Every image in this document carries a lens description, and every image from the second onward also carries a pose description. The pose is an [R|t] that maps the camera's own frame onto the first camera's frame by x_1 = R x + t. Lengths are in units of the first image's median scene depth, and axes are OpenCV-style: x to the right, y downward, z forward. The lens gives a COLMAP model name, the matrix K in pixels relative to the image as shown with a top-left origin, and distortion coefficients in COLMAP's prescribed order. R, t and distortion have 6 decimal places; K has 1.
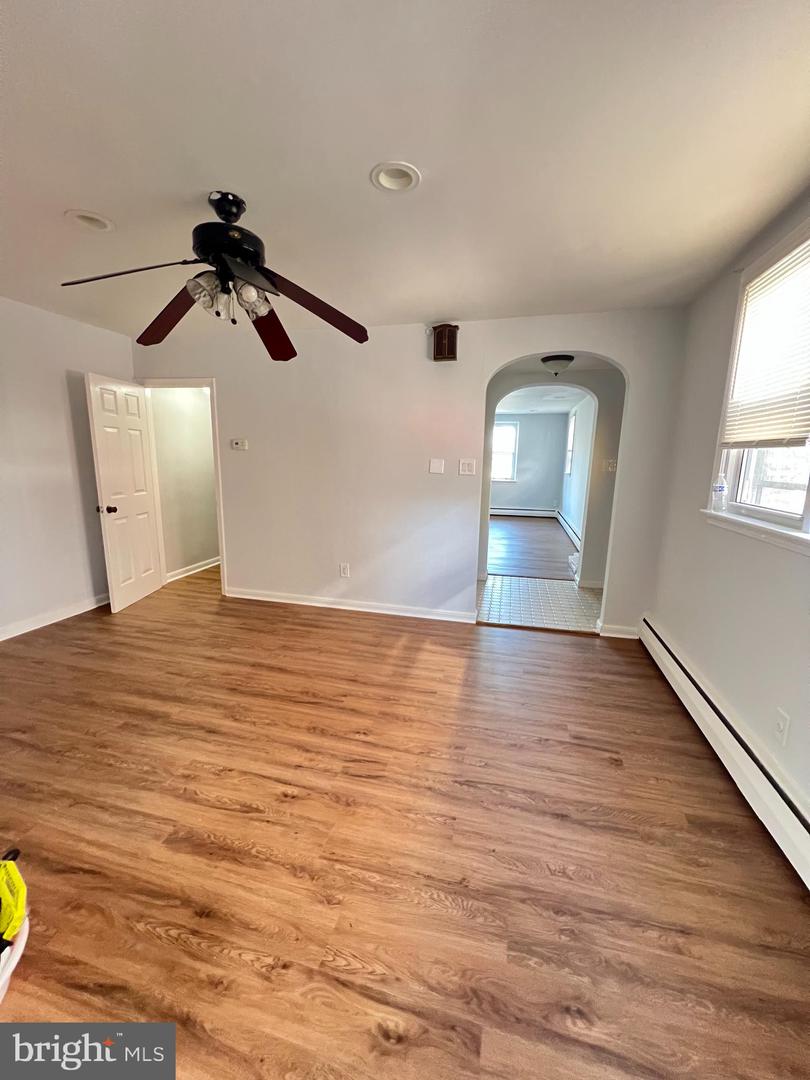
lens RADIAL K [[431.7, 0, 405.0], [0, 431.7, 540.0], [0, 0, 1]] dist [-0.001302, -0.000375]
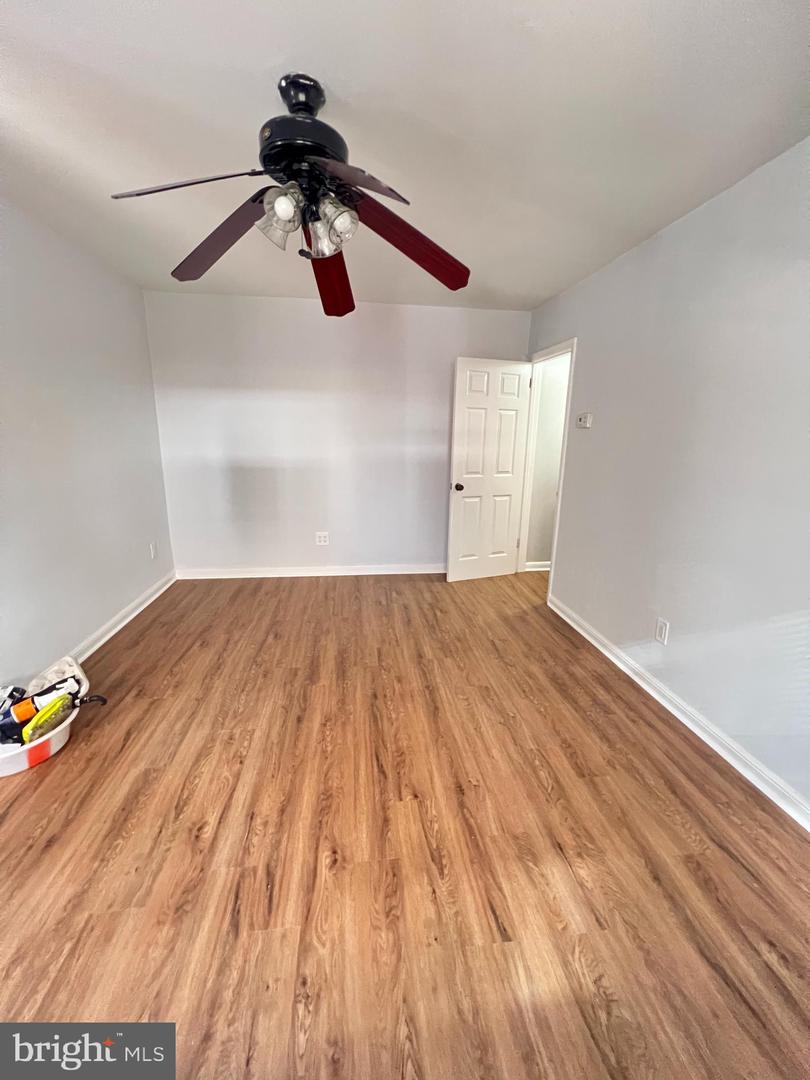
lens RADIAL K [[431.7, 0, 405.0], [0, 431.7, 540.0], [0, 0, 1]] dist [-0.001302, -0.000375]
pose [[0.371074, 0.209483, -0.904666, 0.358454], [-0.188010, 0.970994, 0.147724, -0.107779], [0.909371, 0.115270, 0.399696, 0.667186]]
